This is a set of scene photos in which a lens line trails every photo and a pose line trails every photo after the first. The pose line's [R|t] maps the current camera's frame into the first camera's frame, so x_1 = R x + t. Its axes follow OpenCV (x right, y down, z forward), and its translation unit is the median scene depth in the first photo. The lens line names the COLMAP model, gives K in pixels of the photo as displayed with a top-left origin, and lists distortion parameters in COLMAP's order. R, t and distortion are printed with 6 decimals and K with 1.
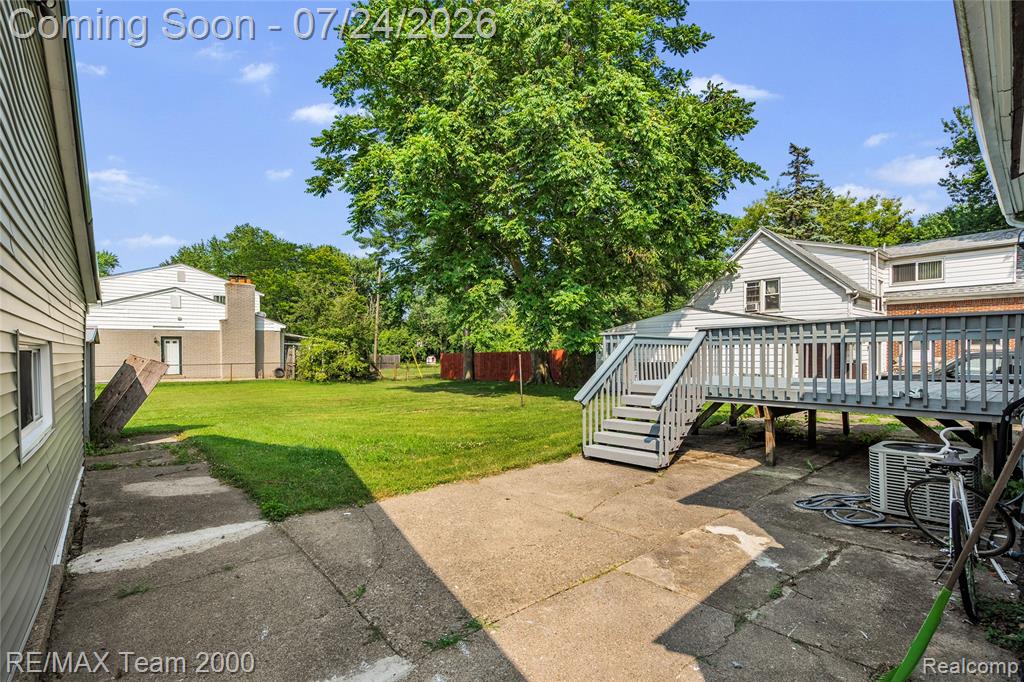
lens RADIAL K [[473.9, 0, 511.9], [0, 473.9, 363.9], [0, 0, 1]] dist [0.001085, 0.000124]
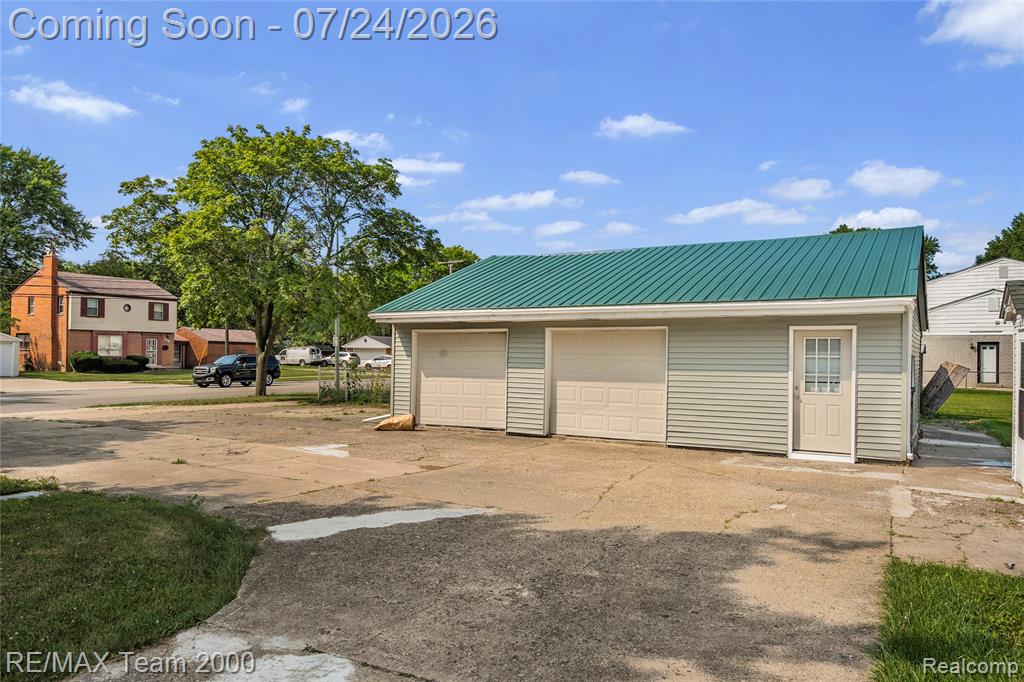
lens RADIAL K [[726.4, 0, 512.0], [0, 726.4, 341.0], [0, 0, 1]] dist [-0.000106, -0.000656]
pose [[0.340401, -0.008871, -0.940239, 0.328080], [-0.035800, 0.999108, -0.022388, 0.006640], [0.939599, 0.041282, 0.339779, -0.392998]]
